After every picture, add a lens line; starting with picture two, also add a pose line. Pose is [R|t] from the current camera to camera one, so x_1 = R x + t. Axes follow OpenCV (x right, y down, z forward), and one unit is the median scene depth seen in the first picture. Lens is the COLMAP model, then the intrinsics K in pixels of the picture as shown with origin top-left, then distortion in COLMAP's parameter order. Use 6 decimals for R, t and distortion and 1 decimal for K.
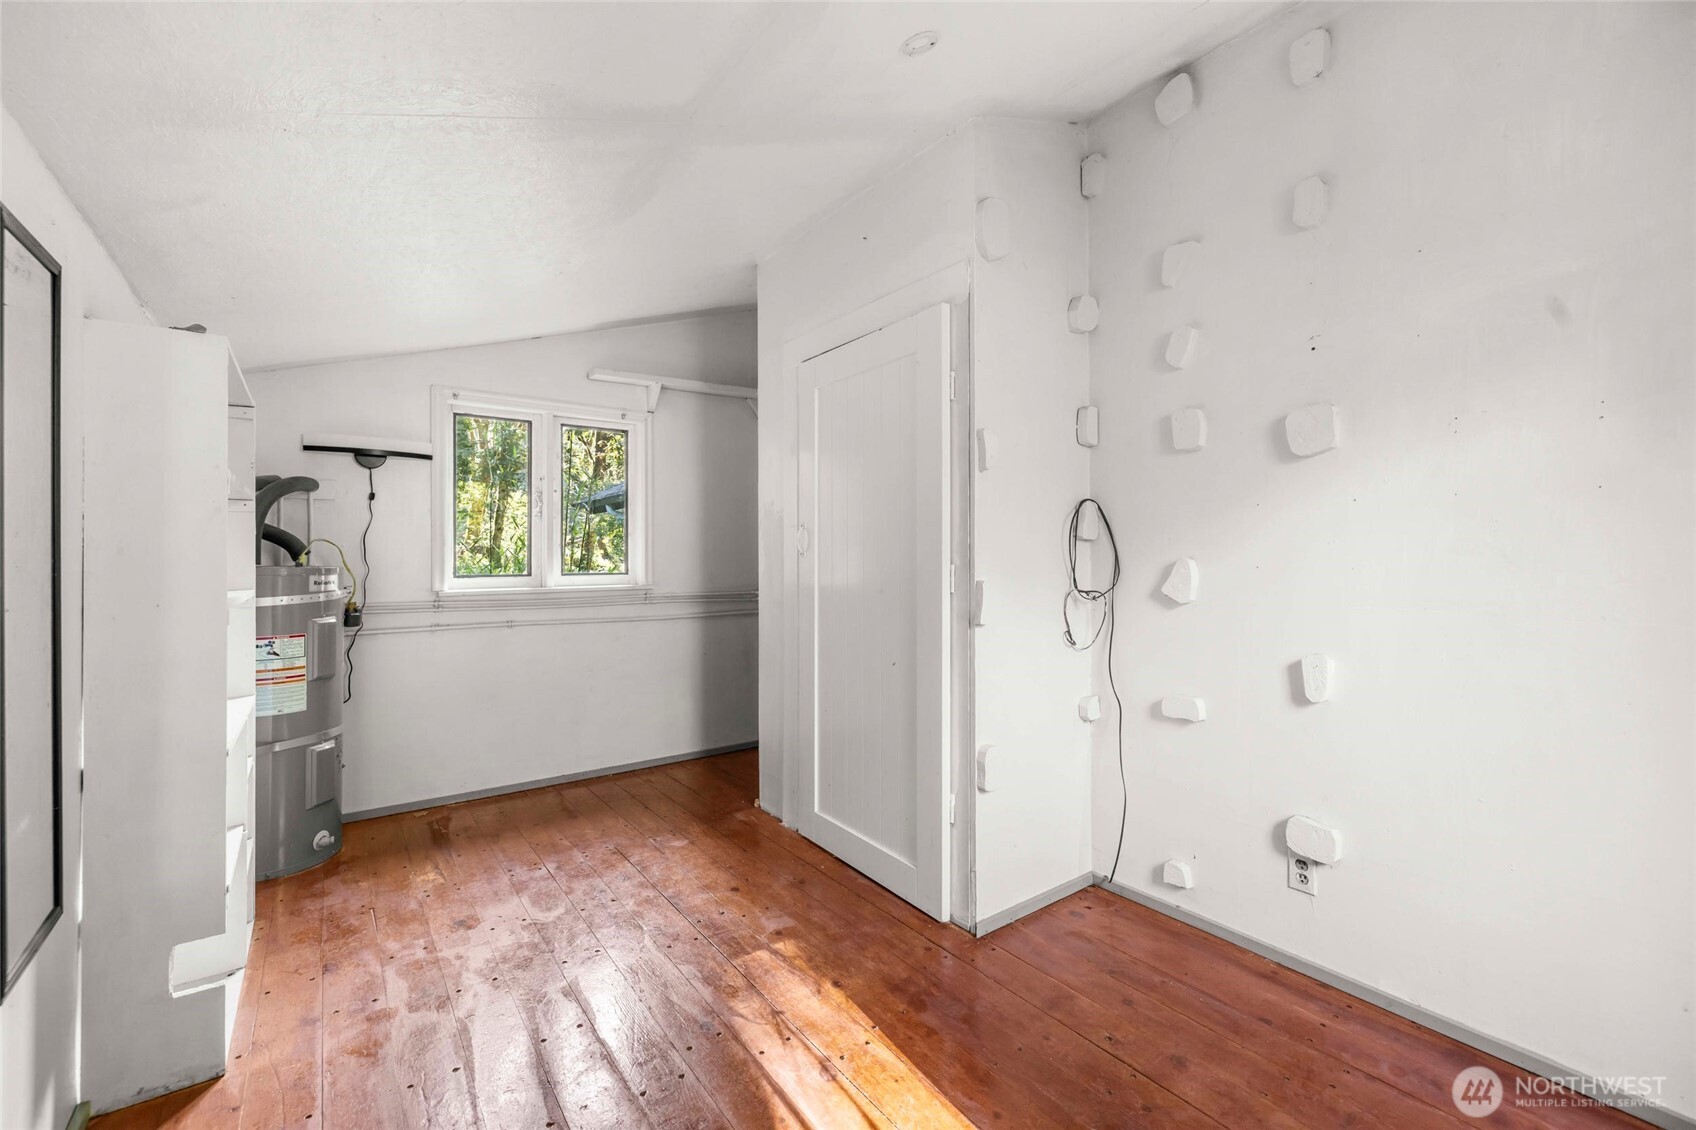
lens RADIAL K [[707.9, 0, 843.0], [0, 707.9, 560.1], [0, 0, 1]] dist [-0.000838, -0.000133]
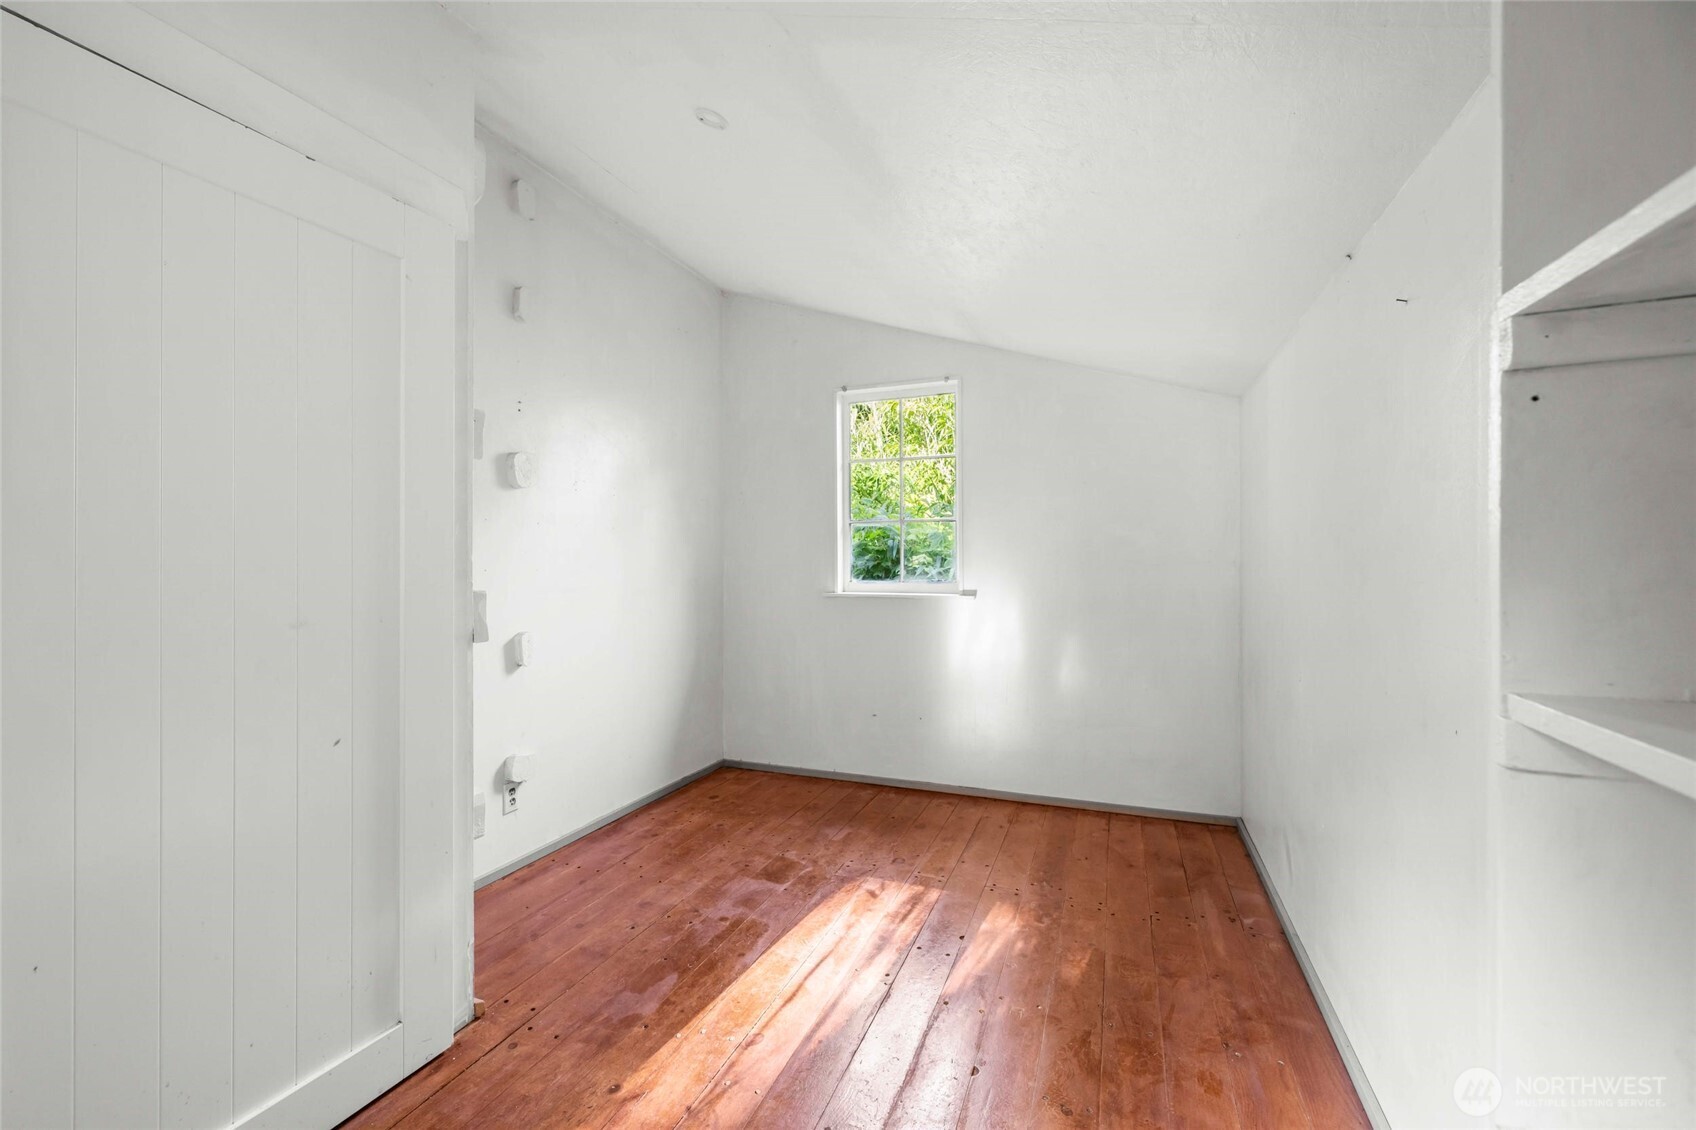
lens RADIAL K [[707.9, 0, 843.0], [0, 707.9, 560.1], [0, 0, 1]] dist [-0.000838, -0.000133]
pose [[-0.530585, -0.004085, 0.847622, -0.878298], [0.002420, 0.999977, 0.006334, -0.013910], [-0.847628, 0.005412, -0.530563, 1.267793]]
